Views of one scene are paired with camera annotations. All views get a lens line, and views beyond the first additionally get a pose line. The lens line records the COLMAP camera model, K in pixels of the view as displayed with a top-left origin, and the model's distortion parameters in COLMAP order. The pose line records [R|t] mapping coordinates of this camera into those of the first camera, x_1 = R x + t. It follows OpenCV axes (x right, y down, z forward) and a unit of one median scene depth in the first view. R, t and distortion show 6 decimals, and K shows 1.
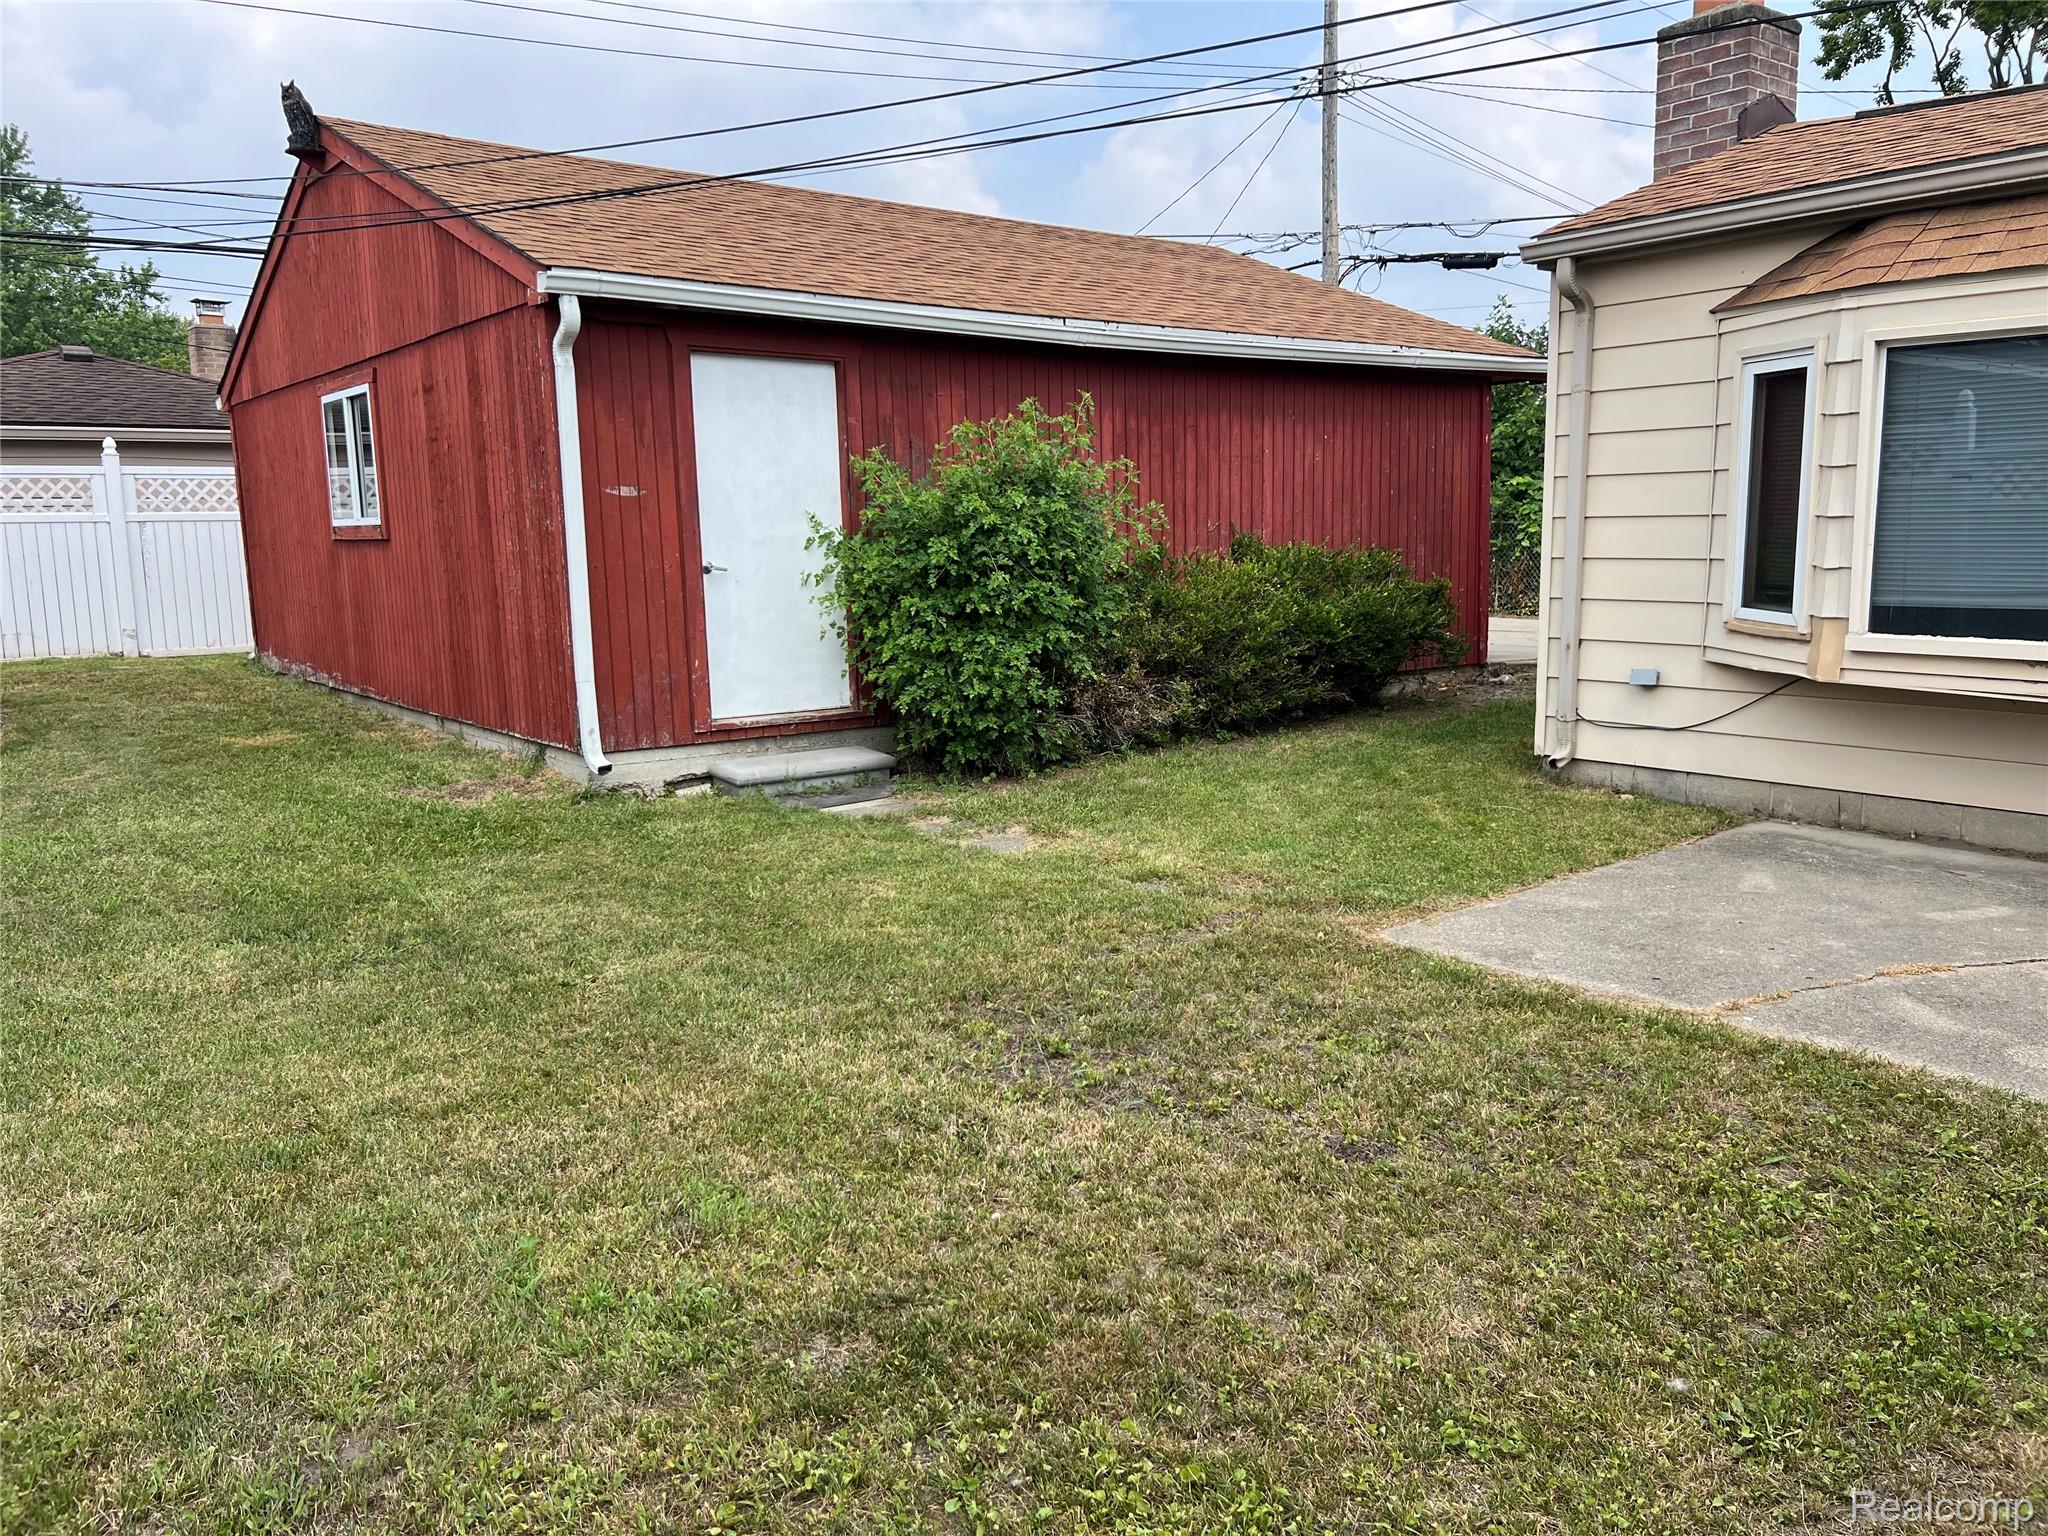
lens RADIAL K [[1557.7, 0, 1037.8], [0, 1557.7, 778.8], [0, 0, 1]] dist [0.023635, -0.017023]
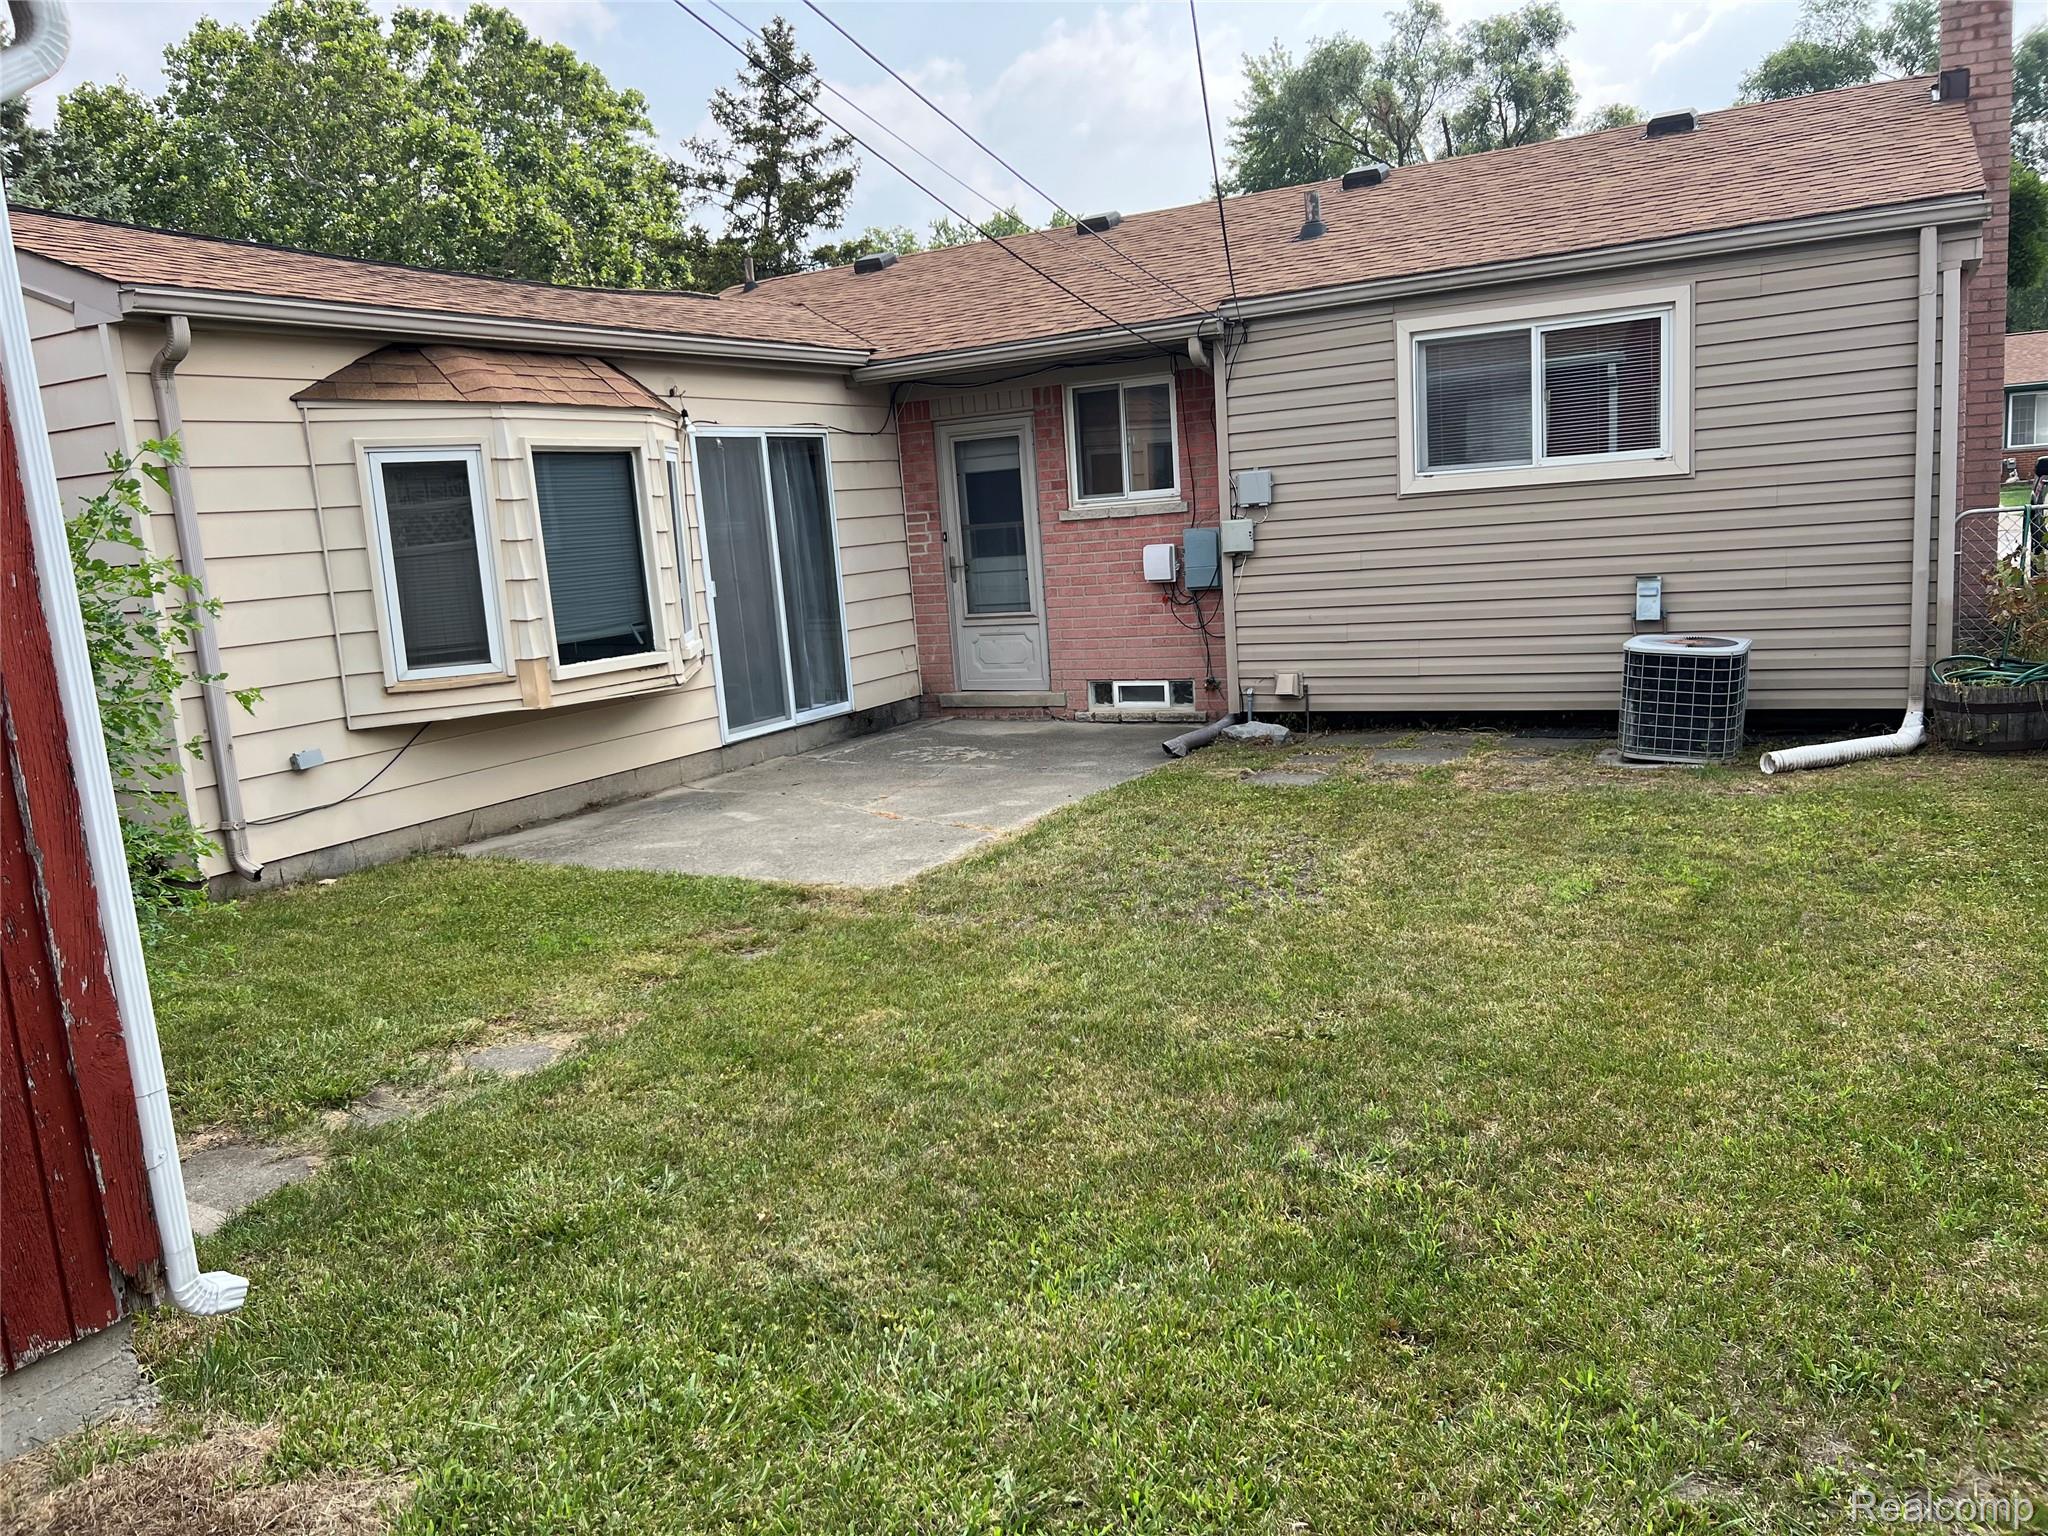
lens RADIAL K [[1557.7, 0, 1037.8], [0, 1557.7, 778.8], [0, 0, 1]] dist [0.023635, -0.017023]
pose [[-0.398023, -0.107625, 0.911040, -0.757597], [0.228014, 0.950324, 0.211882, -0.171665], [-0.888587, 0.292064, -0.353710, 1.031086]]
